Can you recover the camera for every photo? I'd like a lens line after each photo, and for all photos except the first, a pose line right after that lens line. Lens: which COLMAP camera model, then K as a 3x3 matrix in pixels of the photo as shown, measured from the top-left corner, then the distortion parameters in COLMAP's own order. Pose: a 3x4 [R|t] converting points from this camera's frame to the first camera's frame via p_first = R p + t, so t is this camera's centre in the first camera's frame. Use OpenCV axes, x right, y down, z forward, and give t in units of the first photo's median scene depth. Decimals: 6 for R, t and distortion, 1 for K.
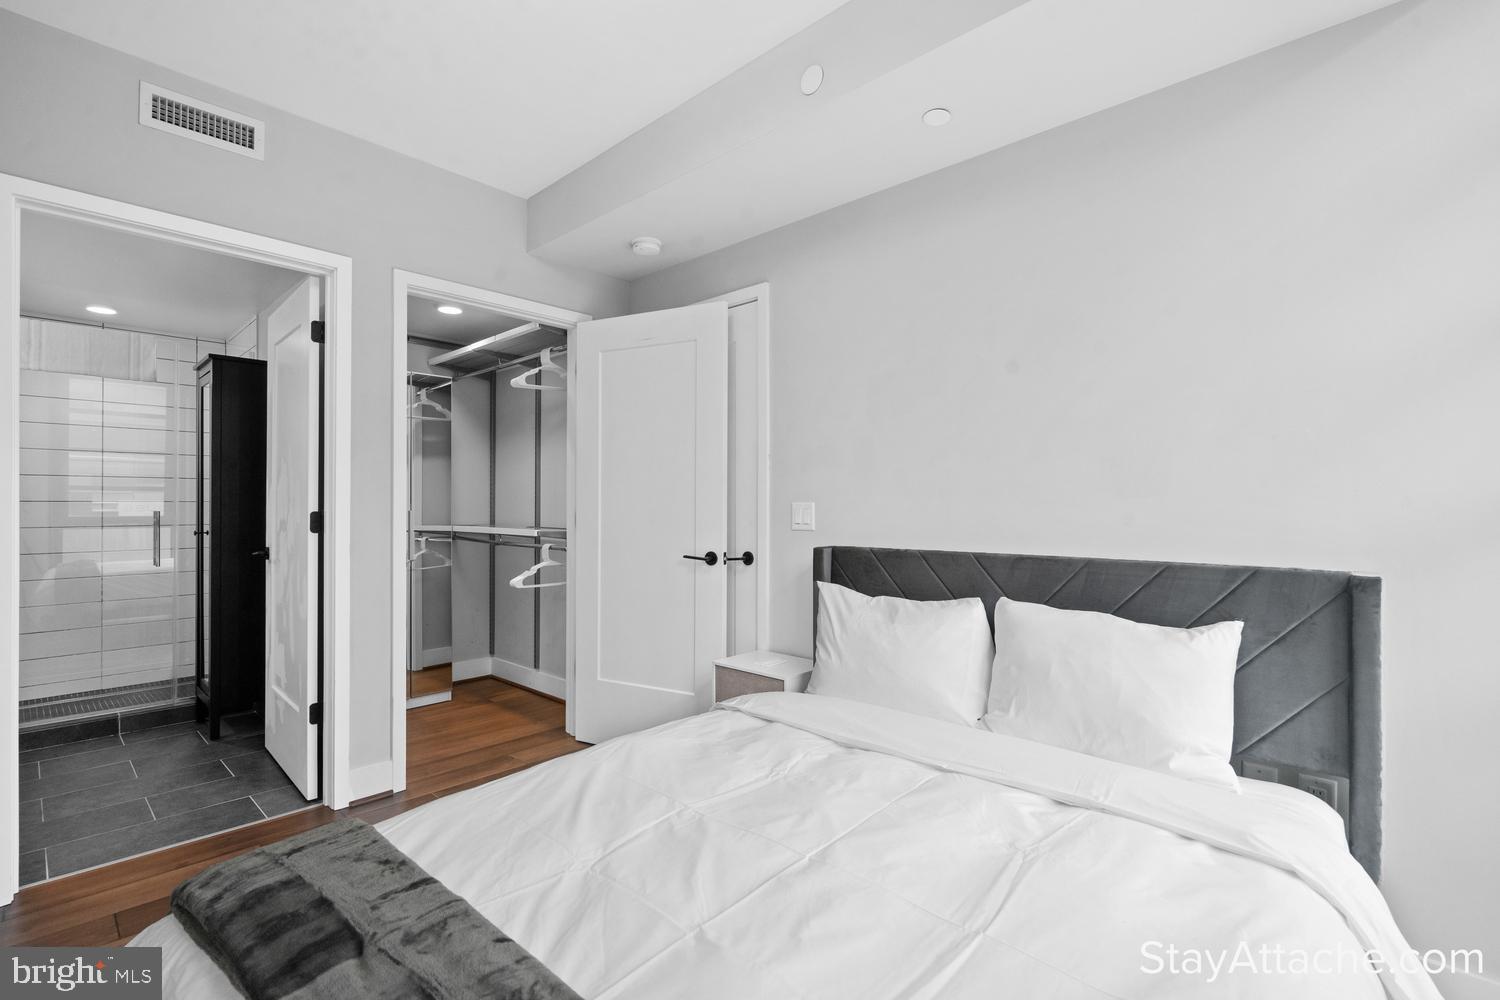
lens RADIAL K [[685.9, 0, 745.6], [0, 685.9, 502.2], [0, 0, 1]] dist [-0.001310, 0.000756]
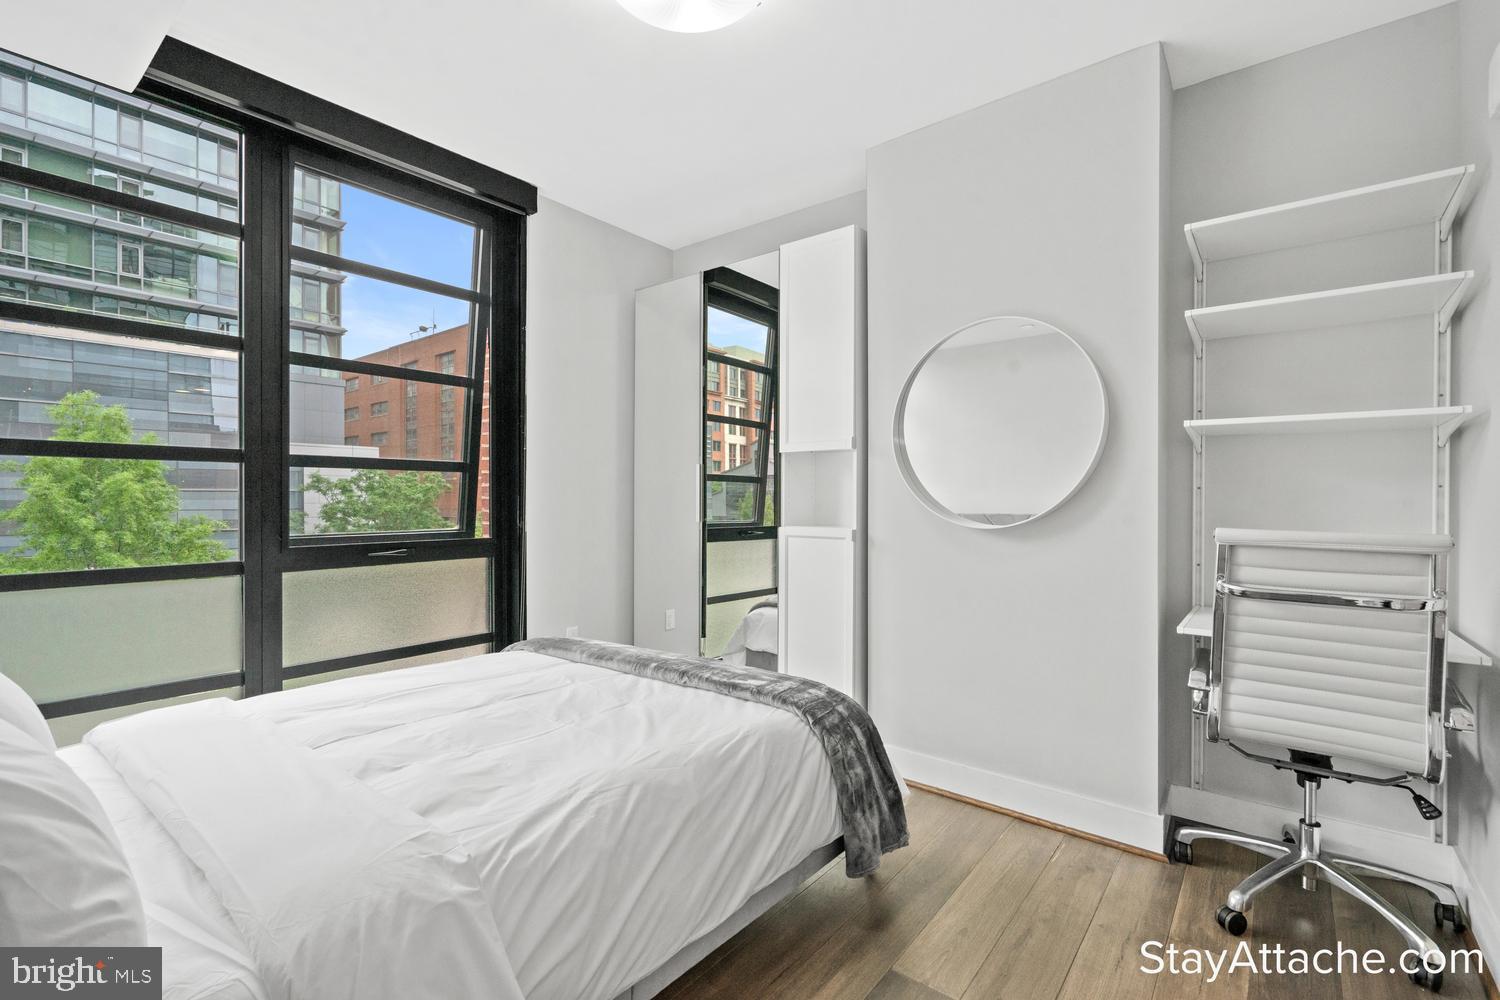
lens RADIAL K [[685.9, 0, 739.0], [0, 685.9, 499.2], [0, 0, 1]] dist [-0.001310, 0.000756]
pose [[-0.997411, -0.003568, -0.071826, -0.258060], [-0.003514, 0.999993, -0.000885, 0.014210], [0.071829, -0.000630, -0.997417, 1.886013]]
